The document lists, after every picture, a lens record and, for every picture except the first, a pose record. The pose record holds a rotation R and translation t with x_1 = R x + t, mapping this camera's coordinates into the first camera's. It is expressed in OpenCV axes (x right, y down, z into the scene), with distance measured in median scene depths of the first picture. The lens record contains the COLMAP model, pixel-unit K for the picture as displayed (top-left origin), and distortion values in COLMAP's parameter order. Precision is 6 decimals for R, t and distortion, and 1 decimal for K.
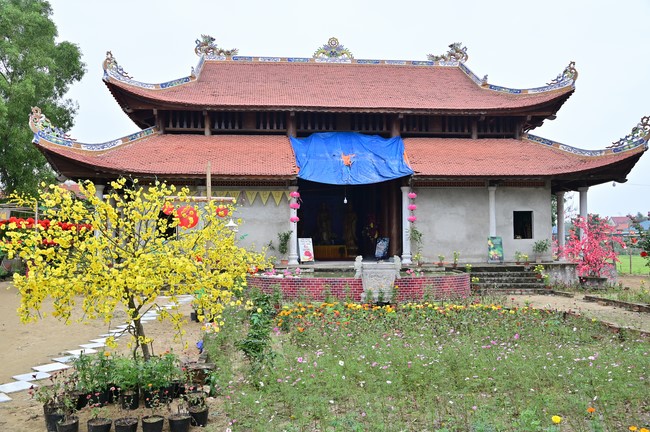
lens RADIAL K [[576.6, 0, 325.5], [0, 576.6, 217.4], [0, 0, 1]] dist [-0.009905, -0.001515]
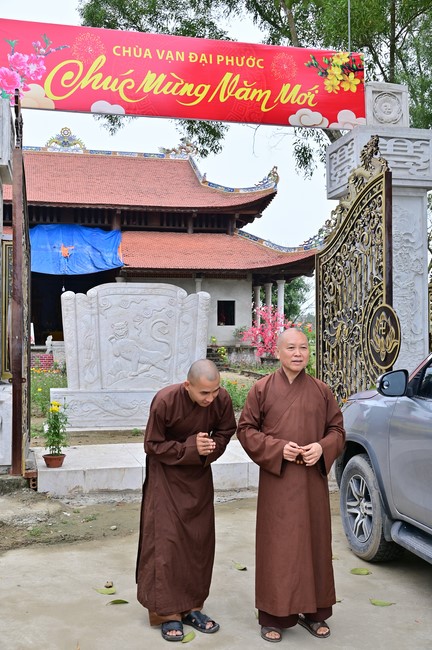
lens RADIAL K [[755.5, 0, 215.3], [0, 755.5, 324.7], [0, 0, 1]] dist [-0.005596, 0.000000]
pose [[0.992935, 0.009176, 0.118307, 0.143737], [-0.012728, 0.999489, 0.029310, -0.006837], [-0.117978, -0.030608, 0.992544, -0.436135]]
